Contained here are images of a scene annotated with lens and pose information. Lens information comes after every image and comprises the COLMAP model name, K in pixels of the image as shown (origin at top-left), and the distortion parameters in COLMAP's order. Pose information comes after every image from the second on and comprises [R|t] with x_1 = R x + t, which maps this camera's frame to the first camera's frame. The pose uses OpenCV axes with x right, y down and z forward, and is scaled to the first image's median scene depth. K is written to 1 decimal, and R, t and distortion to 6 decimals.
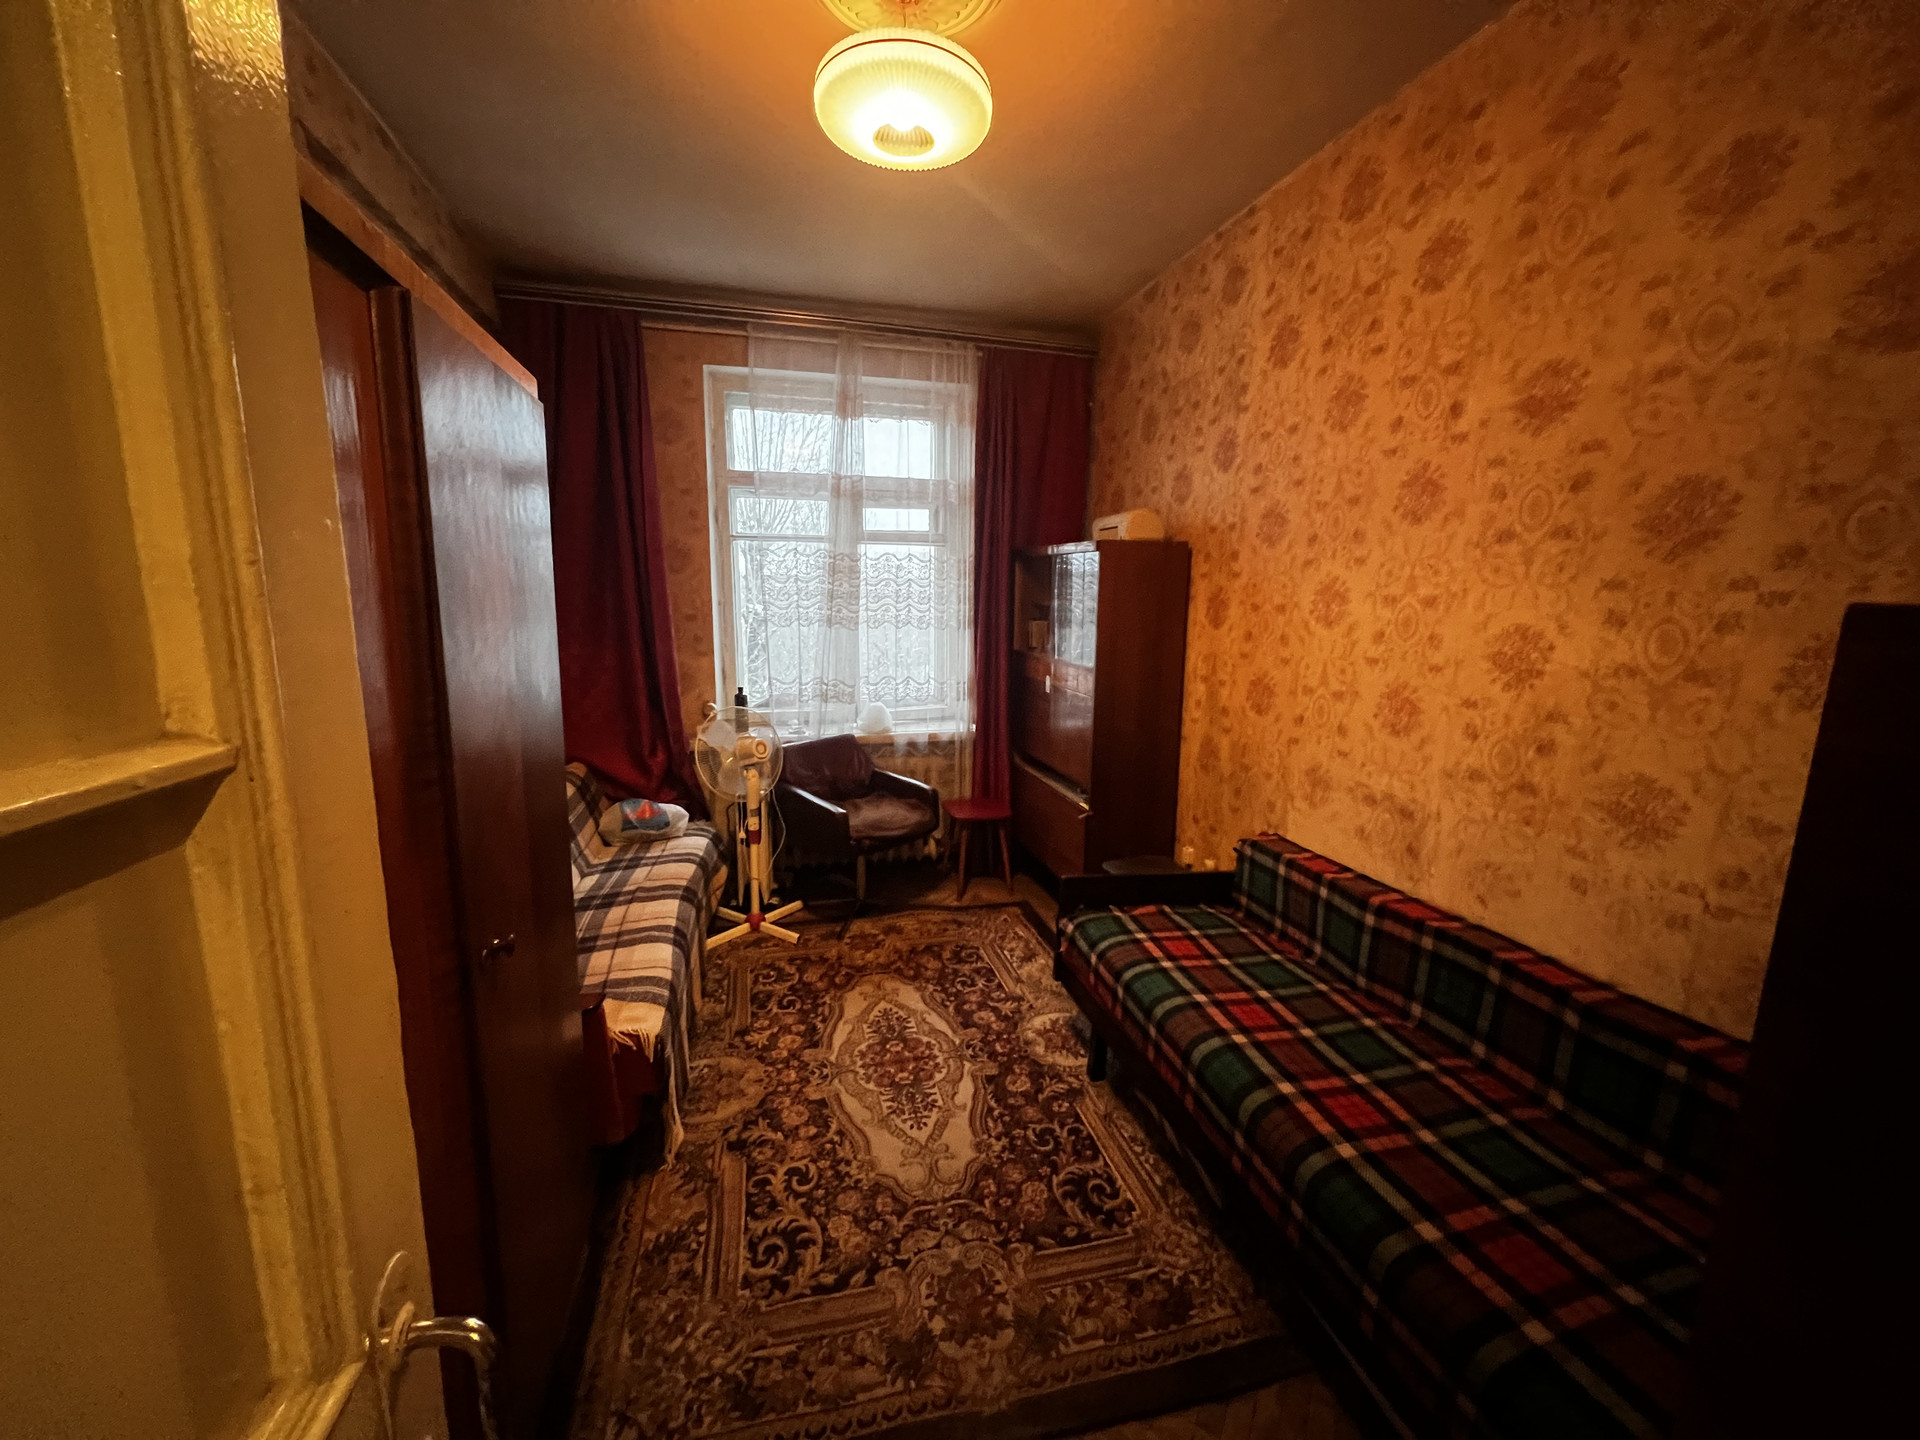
lens RADIAL K [[768.4, 0, 957.5], [0, 768.4, 720.6], [0, 0, 1]] dist [0.001929, 0.000150]
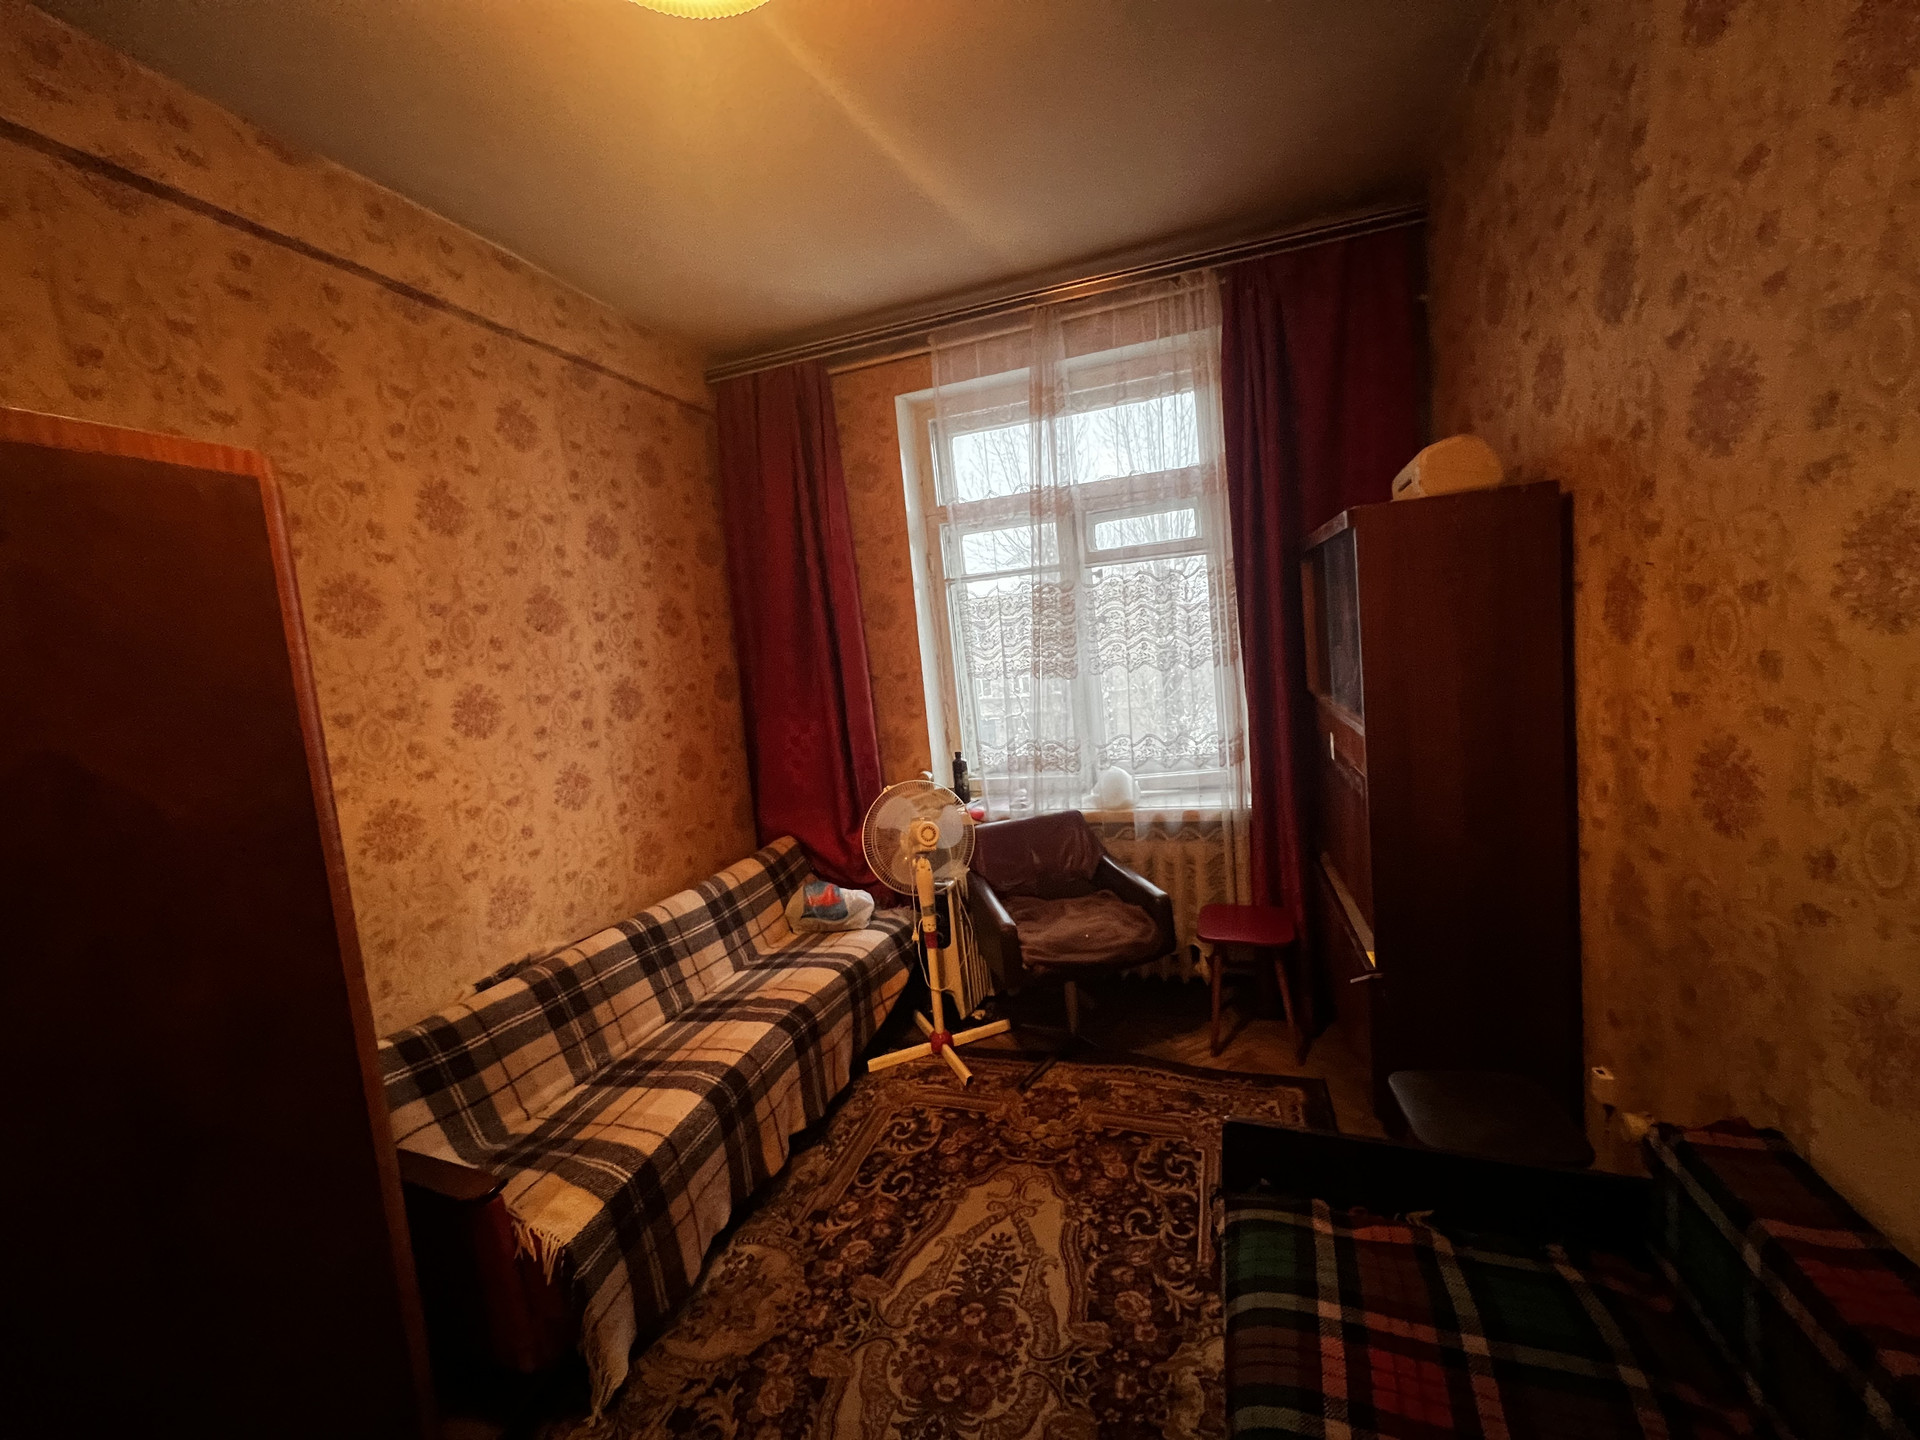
lens RADIAL K [[768.4, 0, 955.8], [0, 768.4, 718.5], [0, 0, 1]] dist [0.001929, 0.000150]
pose [[0.833581, -0.035855, -0.551232, 0.291260], [0.013206, 0.998900, -0.045004, -0.063791], [0.552239, 0.030235, 0.833137, 0.415623]]
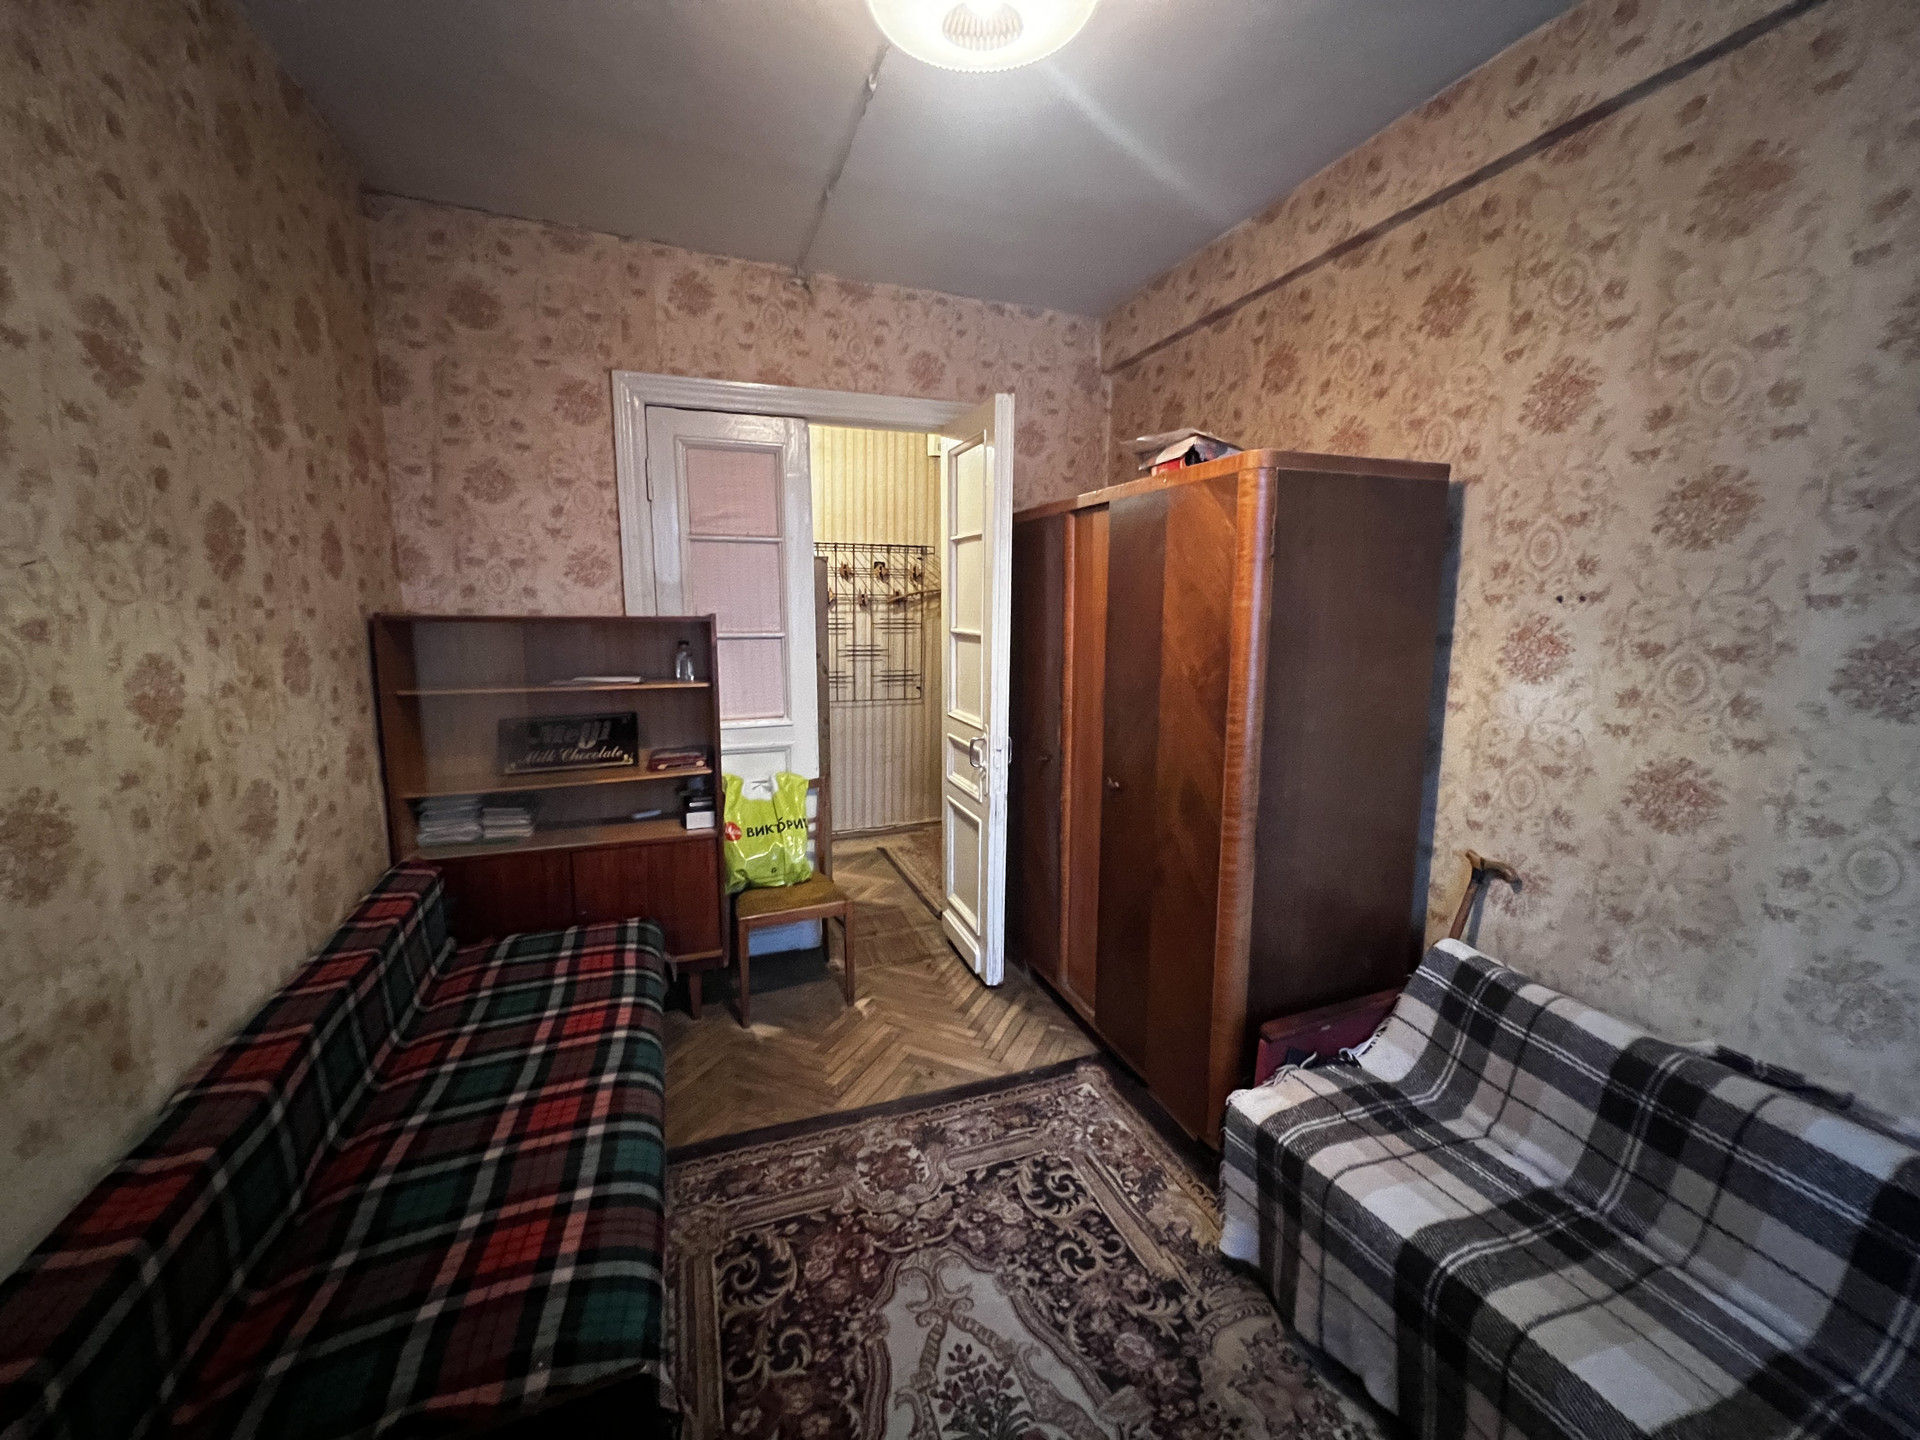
lens RADIAL K [[768.4, 0, 964.3], [0, 768.4, 716.3], [0, 0, 1]] dist [0.001929, 0.000150]
pose [[-0.993600, 0.000609, -0.112954, 0.023242], [-0.033799, 0.952567, 0.302447, -0.225804], [0.107781, 0.304329, -0.946450, 1.274639]]
